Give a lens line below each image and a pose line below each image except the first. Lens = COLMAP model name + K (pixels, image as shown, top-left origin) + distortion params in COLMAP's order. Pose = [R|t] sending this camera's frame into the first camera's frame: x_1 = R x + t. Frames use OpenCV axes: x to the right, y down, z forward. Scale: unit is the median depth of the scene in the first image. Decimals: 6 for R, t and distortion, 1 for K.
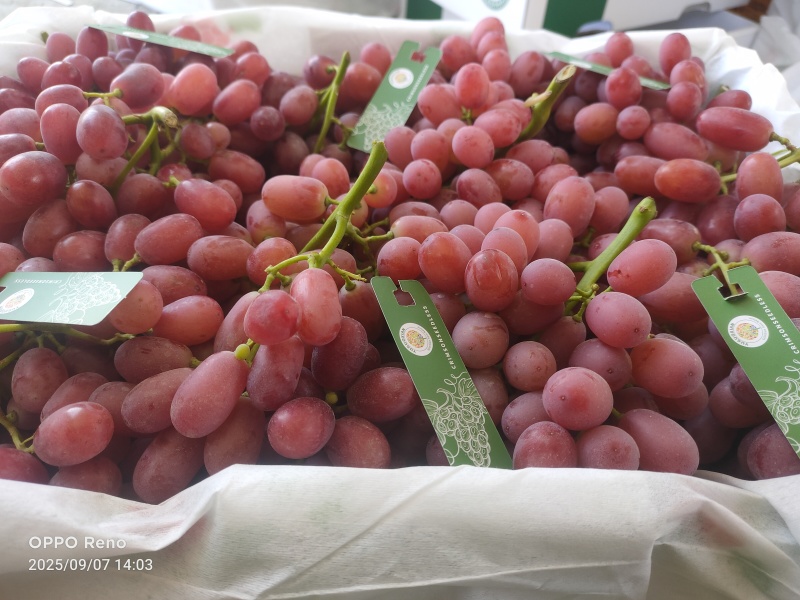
lens RADIAL K [[602.7, 0, 400.0], [0, 602.7, 300.0], [0, 0, 1]] dist [-0.009564, -0.013426]
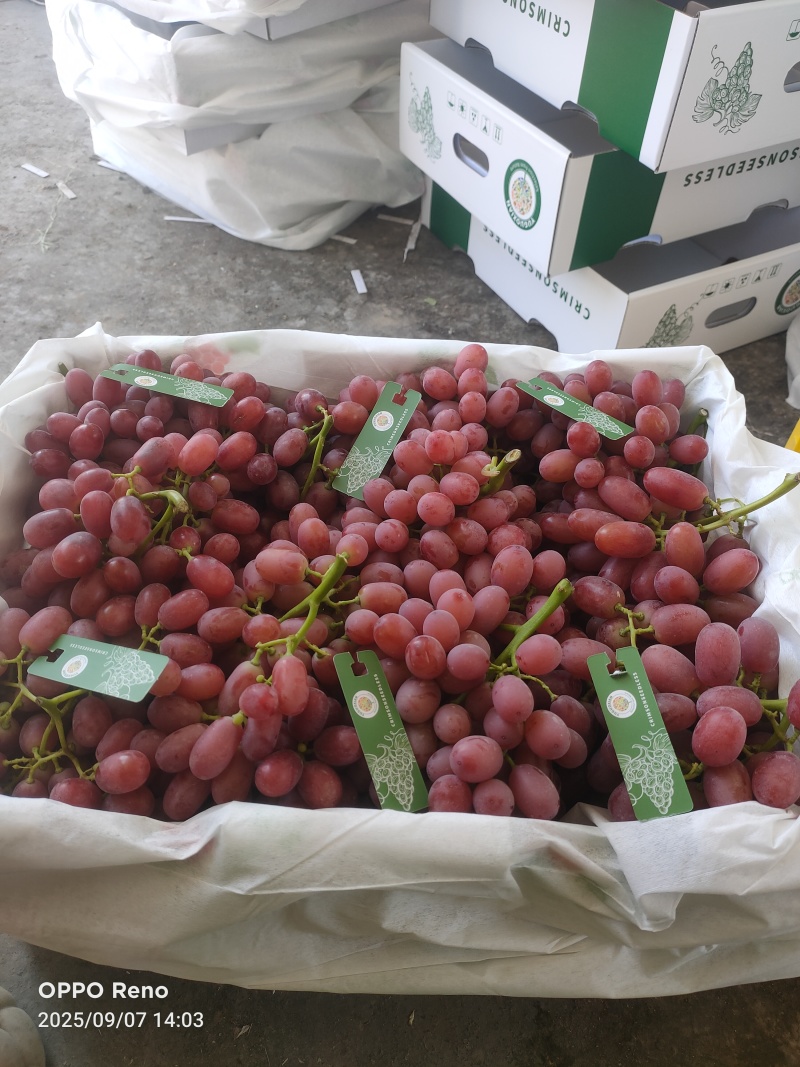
lens RADIAL K [[768.4, 0, 398.9], [0, 768.4, 529.7], [0, 0, 1]] dist [0.002180, -0.007092]
pose [[0.998110, 0.022758, -0.057086, 0.196024], [-0.018481, 0.997060, 0.074364, -0.467380], [0.058611, -0.073169, 0.995596, -0.701292]]
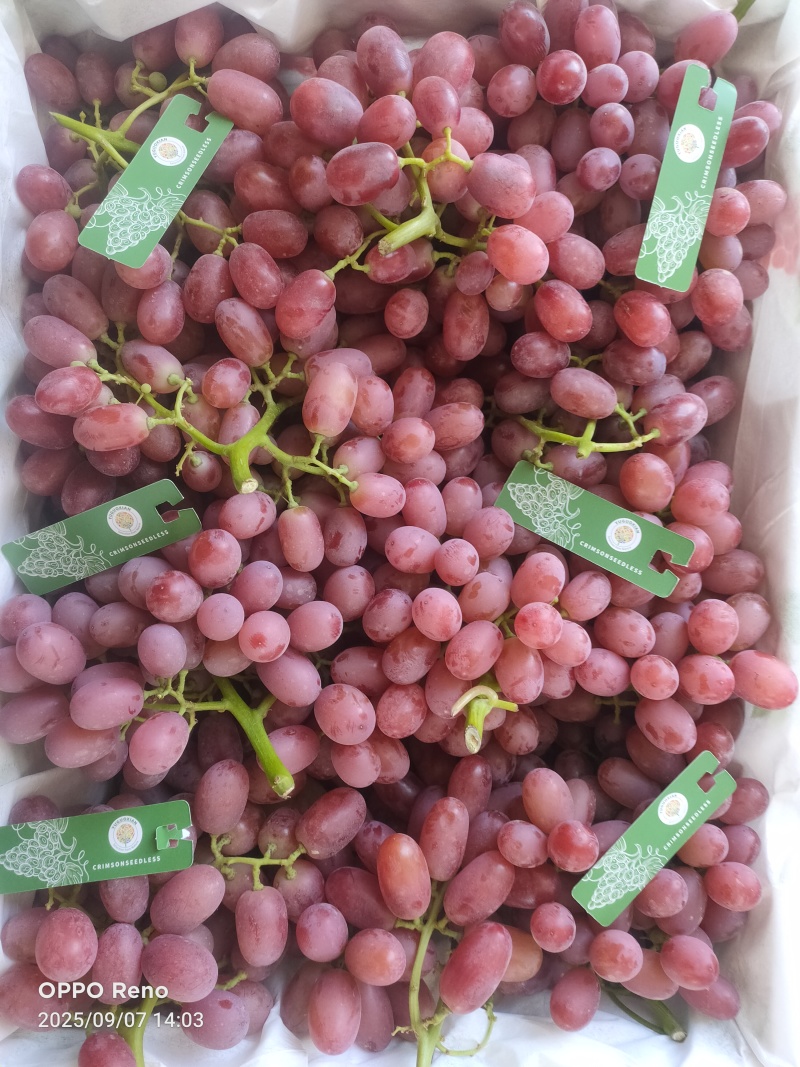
lens RADIAL K [[768.4, 0, 398.9], [0, 768.4, 529.7], [0, 0, 1]] dist [0.002180, -0.007092]
pose [[-0.051609, 0.998284, -0.027672, 0.057502], [-0.767201, -0.021893, 0.641033, -1.255058], [0.639328, 0.054313, 0.767014, 0.250652]]
